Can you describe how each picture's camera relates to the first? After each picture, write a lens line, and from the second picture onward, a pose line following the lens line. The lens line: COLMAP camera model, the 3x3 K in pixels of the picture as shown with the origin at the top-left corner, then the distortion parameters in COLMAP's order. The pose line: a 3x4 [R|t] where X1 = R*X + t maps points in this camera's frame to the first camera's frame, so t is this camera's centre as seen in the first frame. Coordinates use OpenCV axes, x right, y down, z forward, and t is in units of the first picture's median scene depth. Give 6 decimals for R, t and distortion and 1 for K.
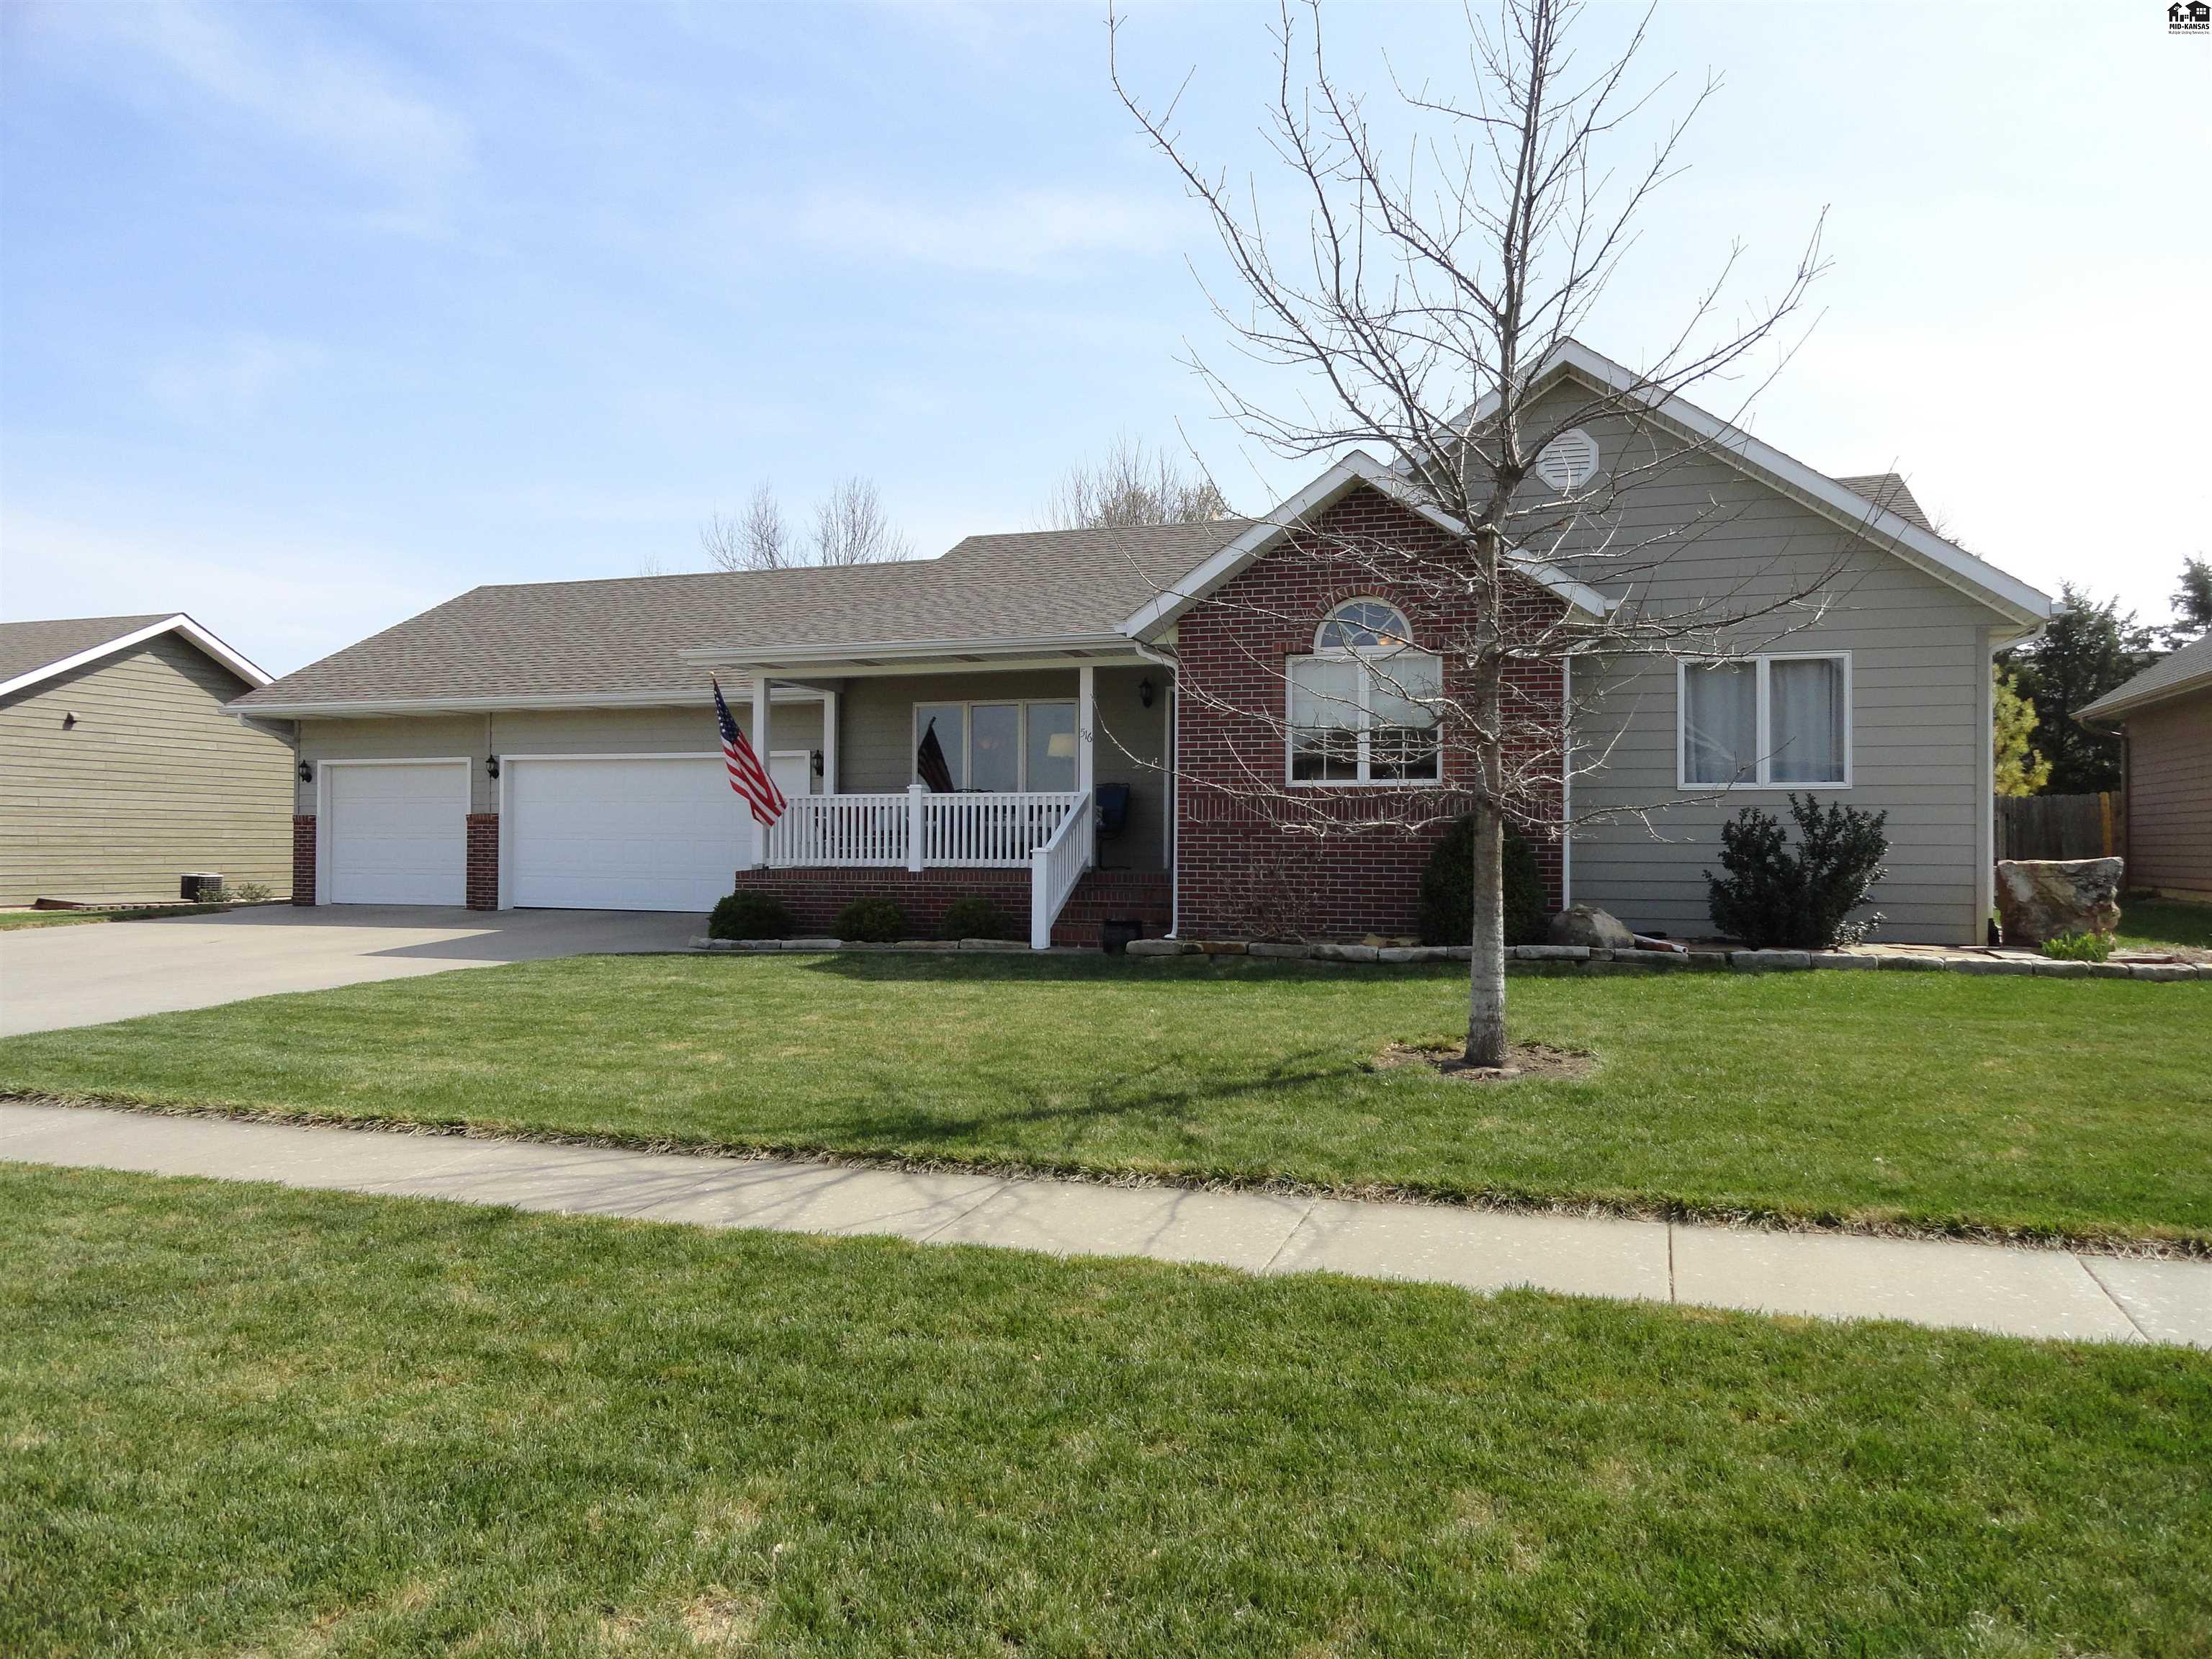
lens RADIAL K [[1522.7, 0, 1116.4], [0, 1522.7, 831.0], [0, 0, 1]] dist [-0.003898, 0.006816]
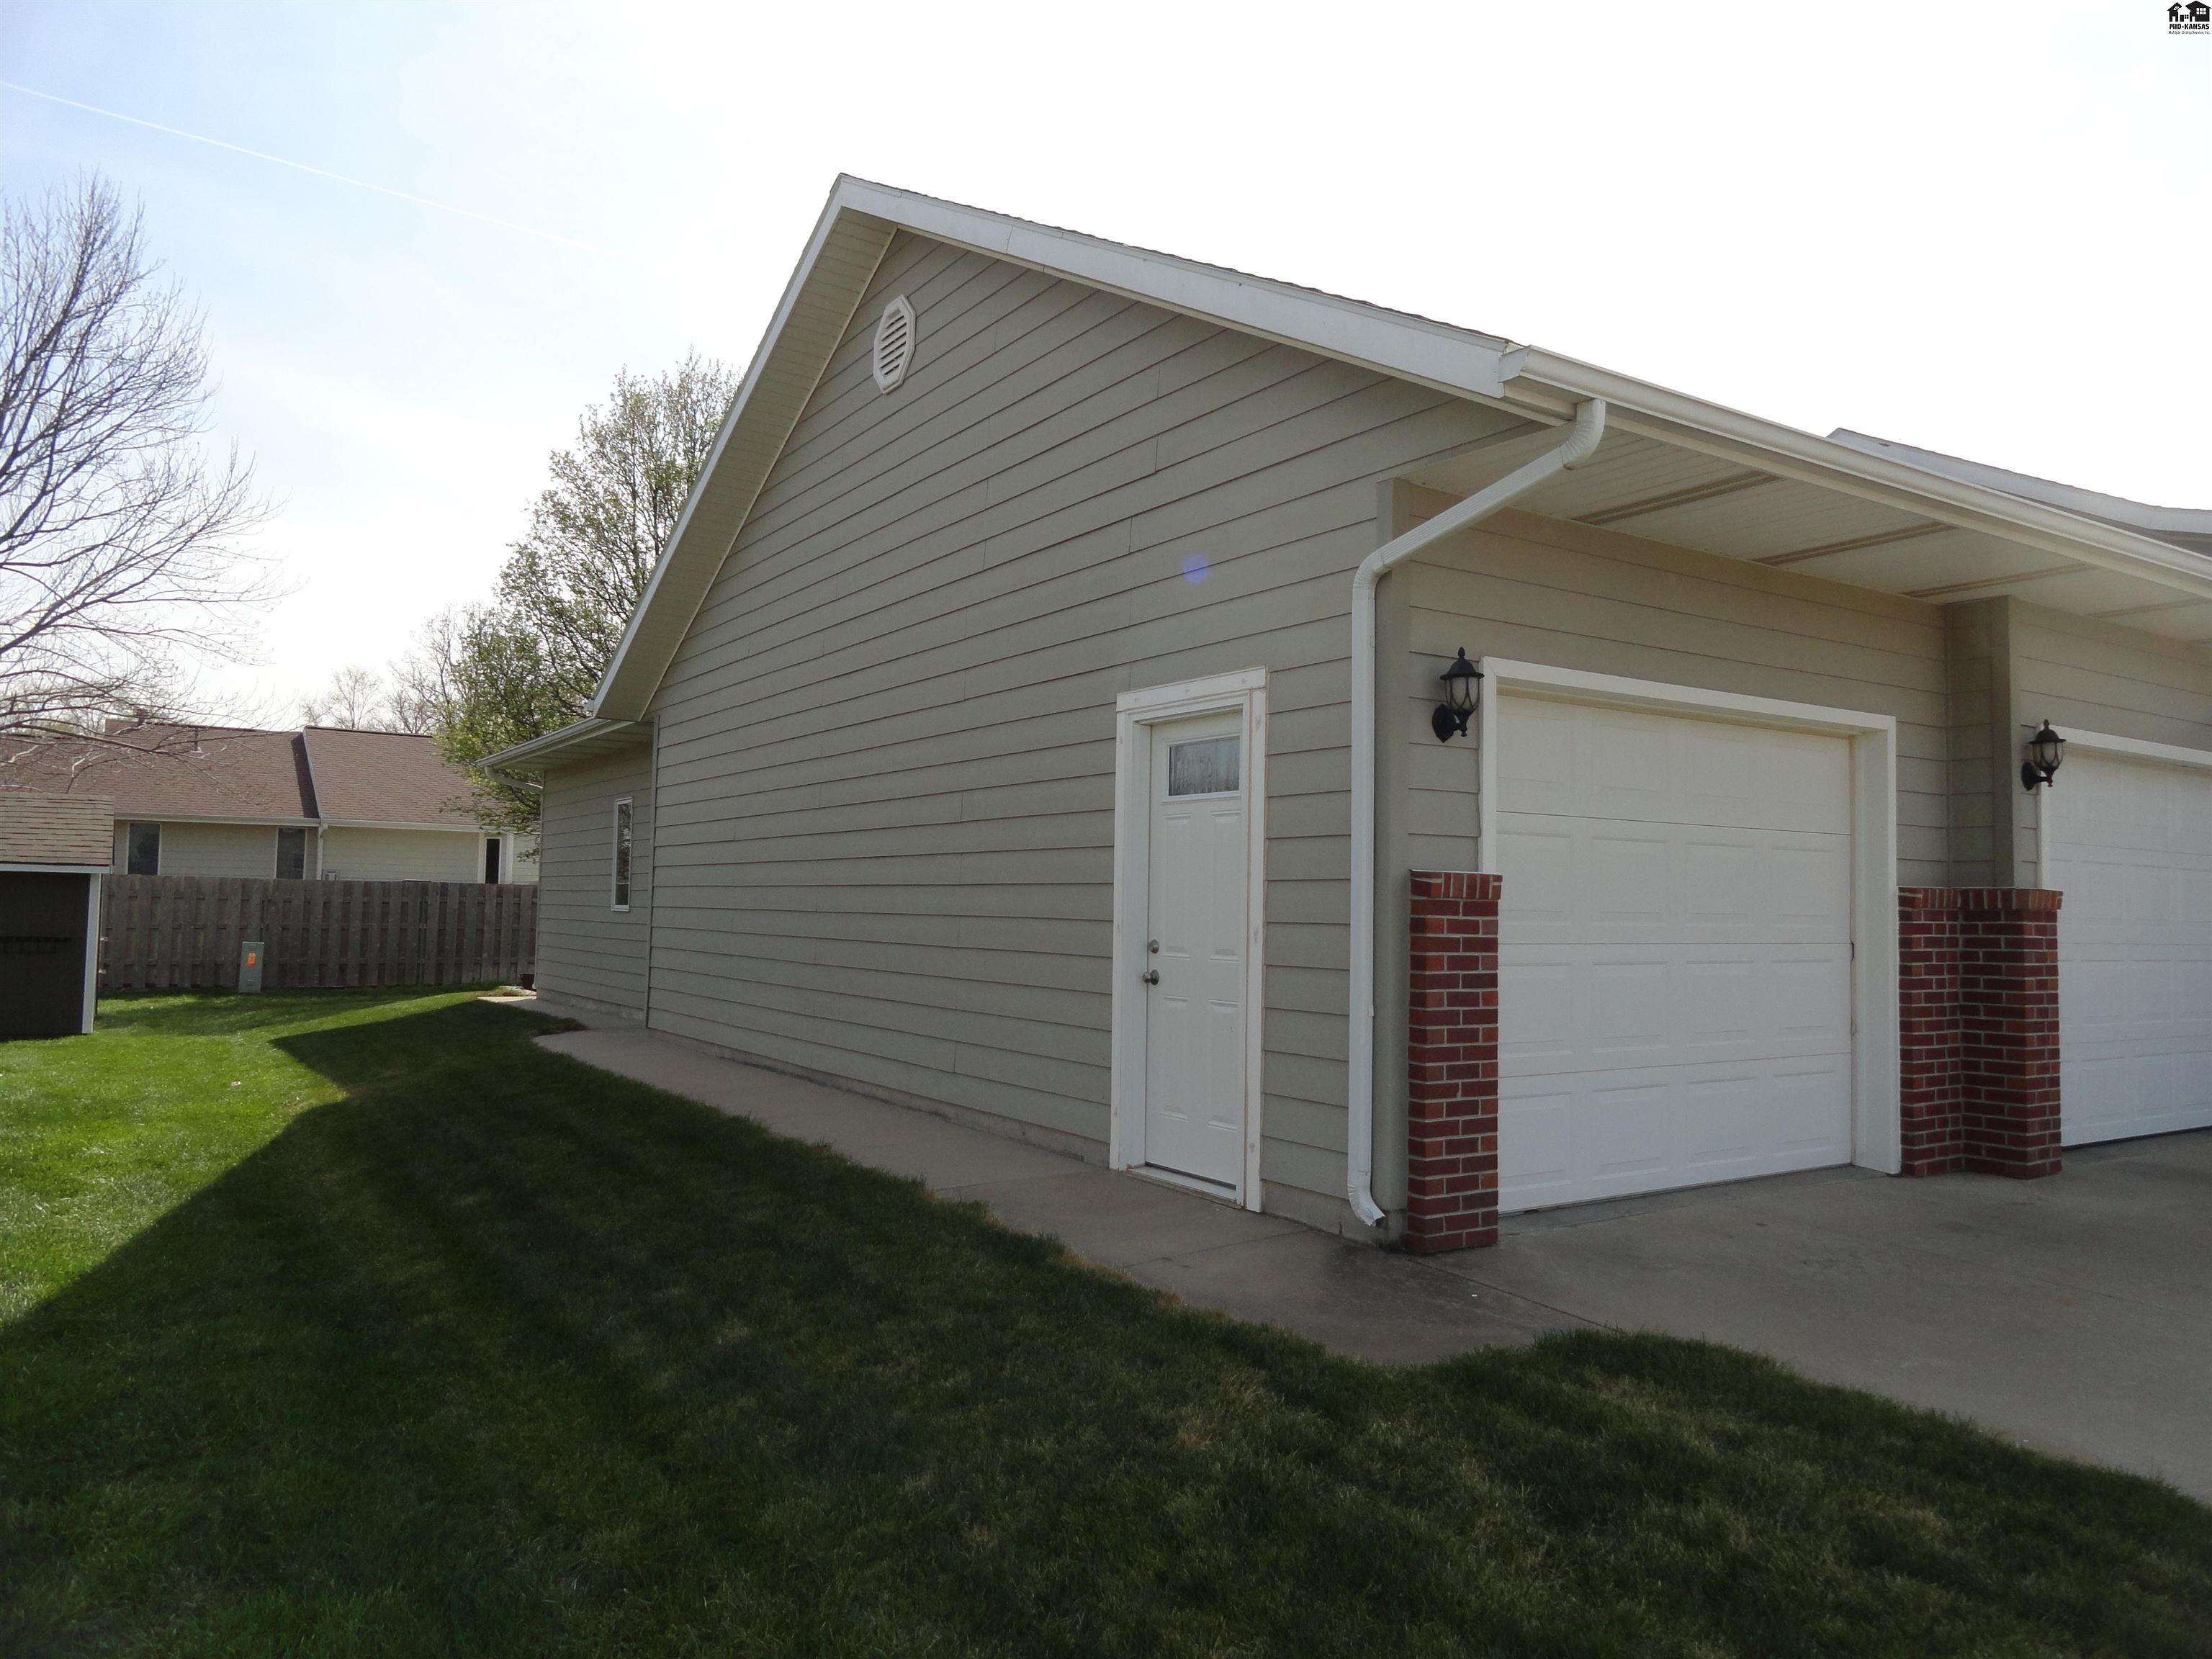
lens RADIAL K [[1522.7, 0, 1116.4], [0, 1522.7, 831.0], [0, 0, 1]] dist [-0.003898, 0.006816]
pose [[0.610380, 0.040449, 0.791076, -0.972127], [-0.023660, 0.999181, -0.032834, -0.009824], [-0.791756, 0.001324, 0.610836, 1.139817]]
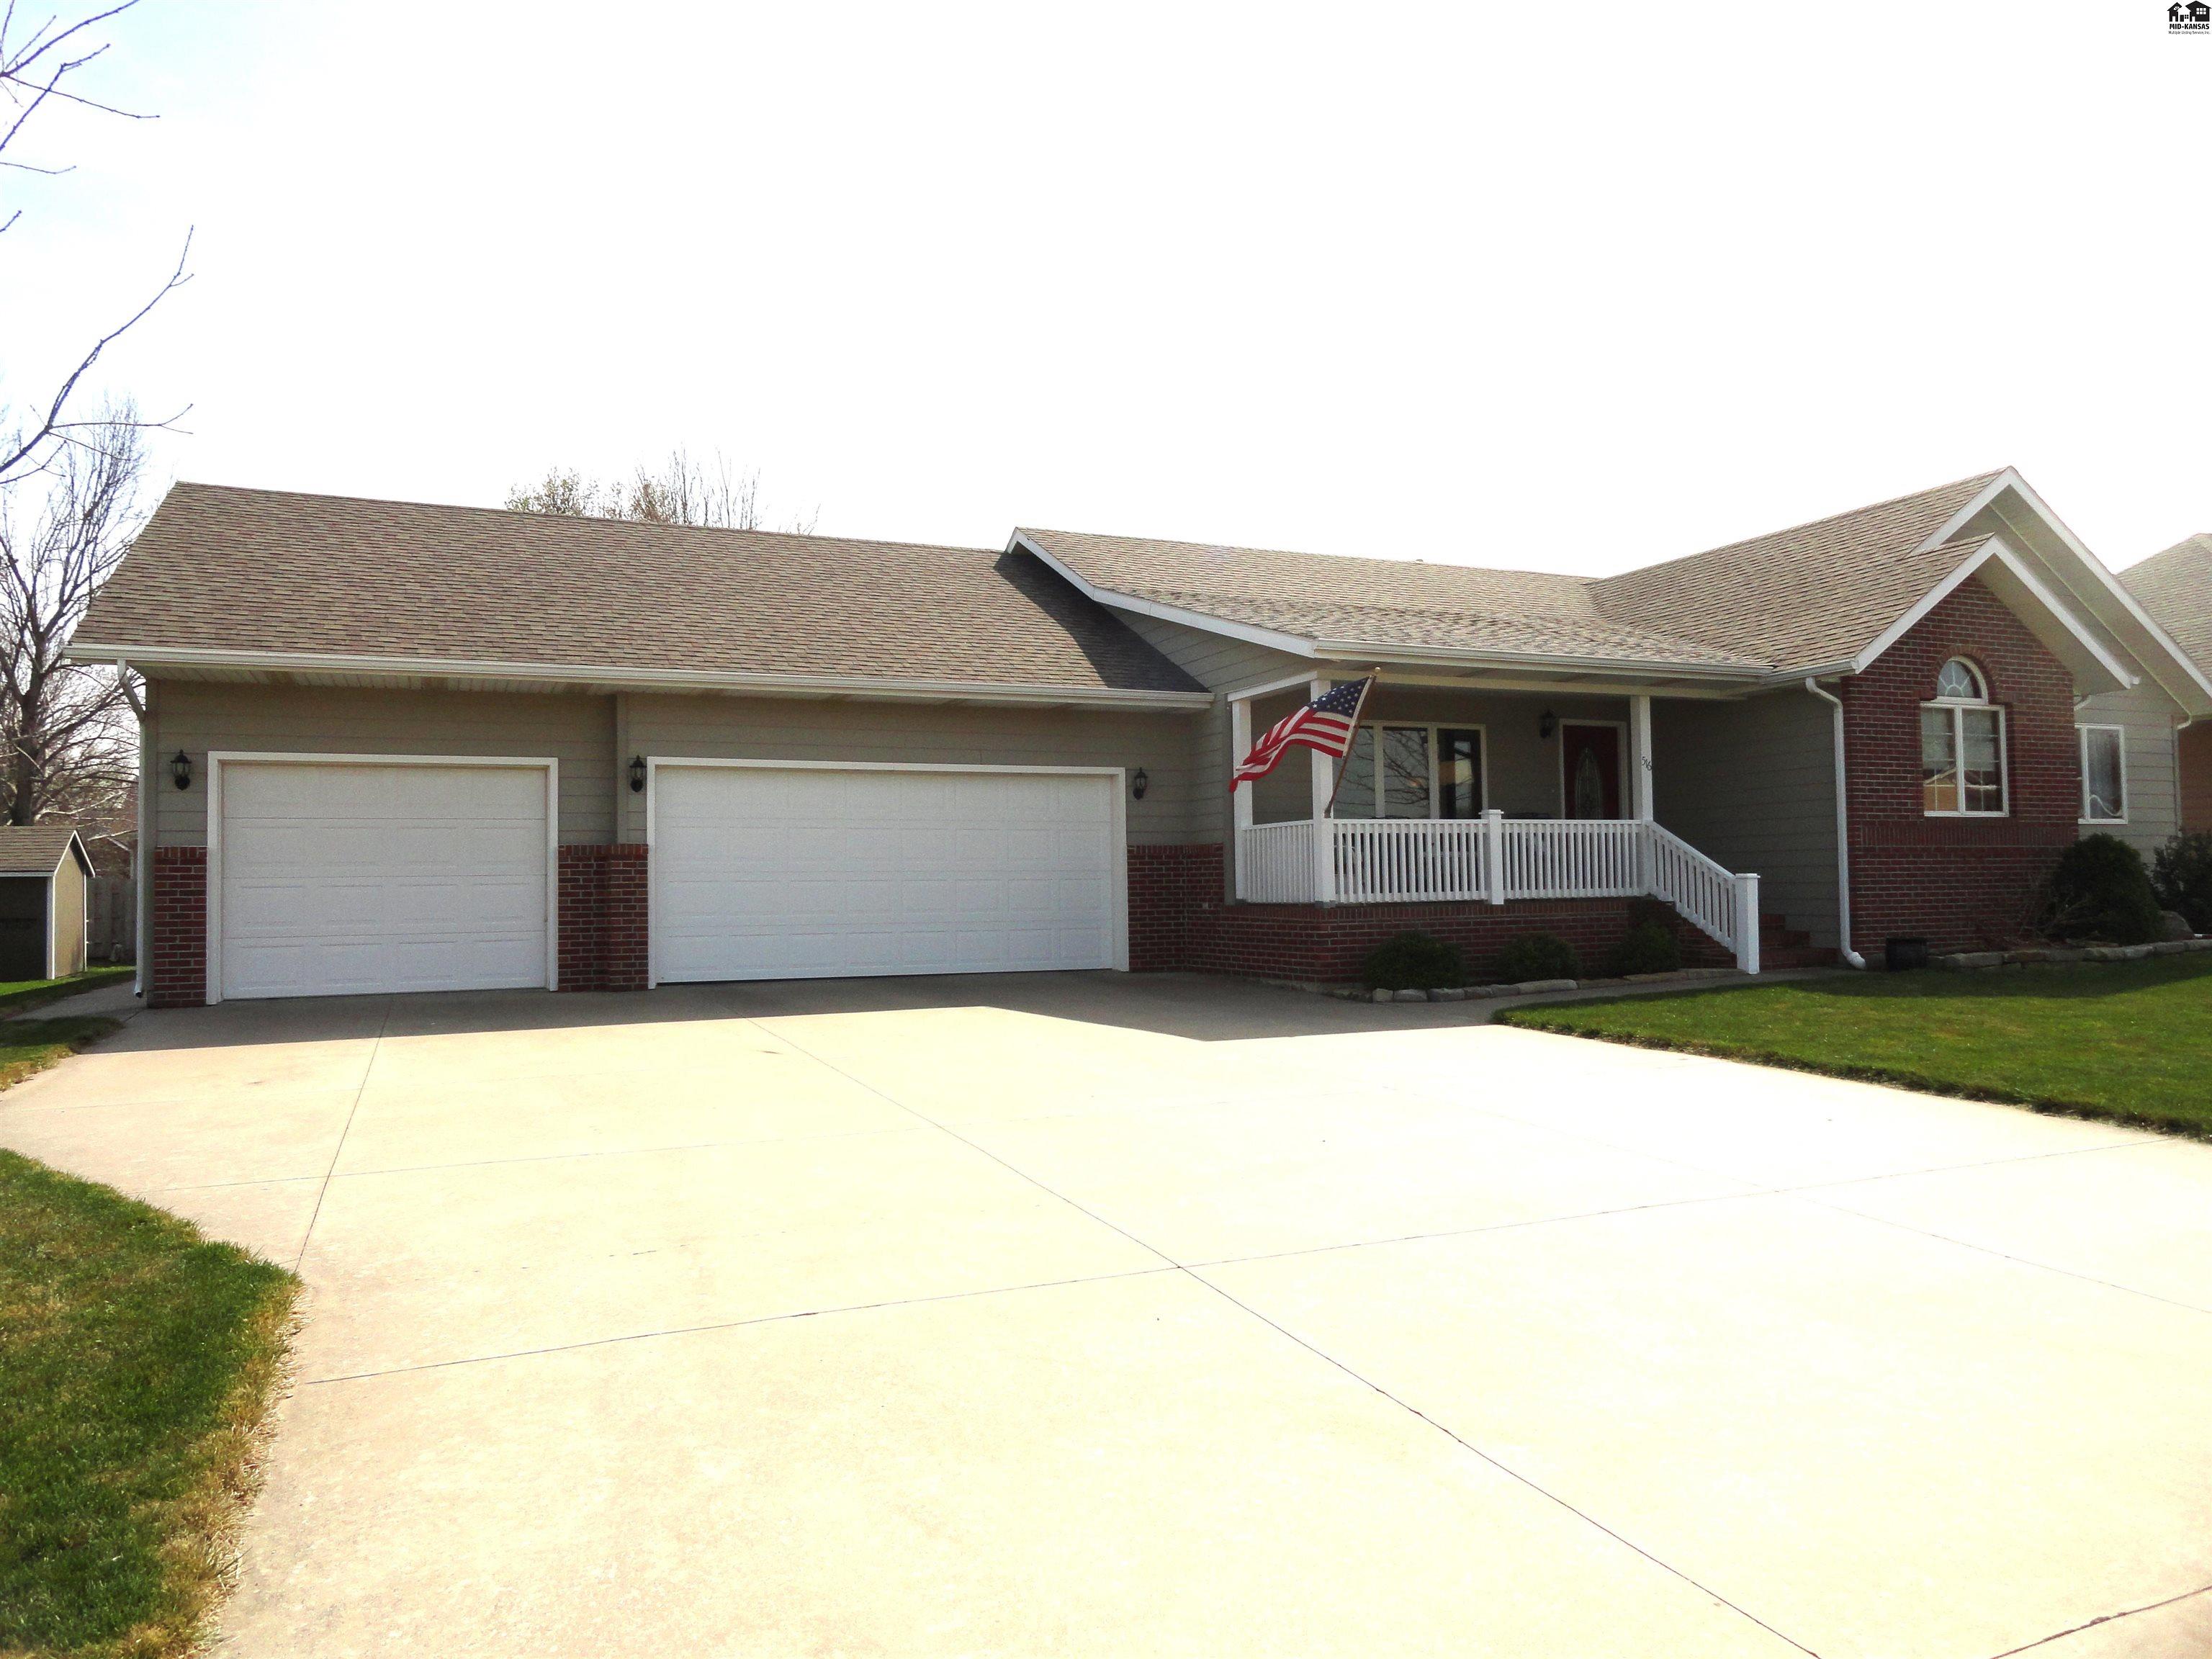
lens RADIAL K [[1522.7, 0, 1116.4], [0, 1522.7, 831.0], [0, 0, 1]] dist [-0.003898, 0.006816]
pose [[0.737533, 0.006001, 0.675285, -0.842983], [0.010723, 0.999730, -0.020595, -0.000980], [-0.675226, 0.022430, 0.737269, 0.435025]]
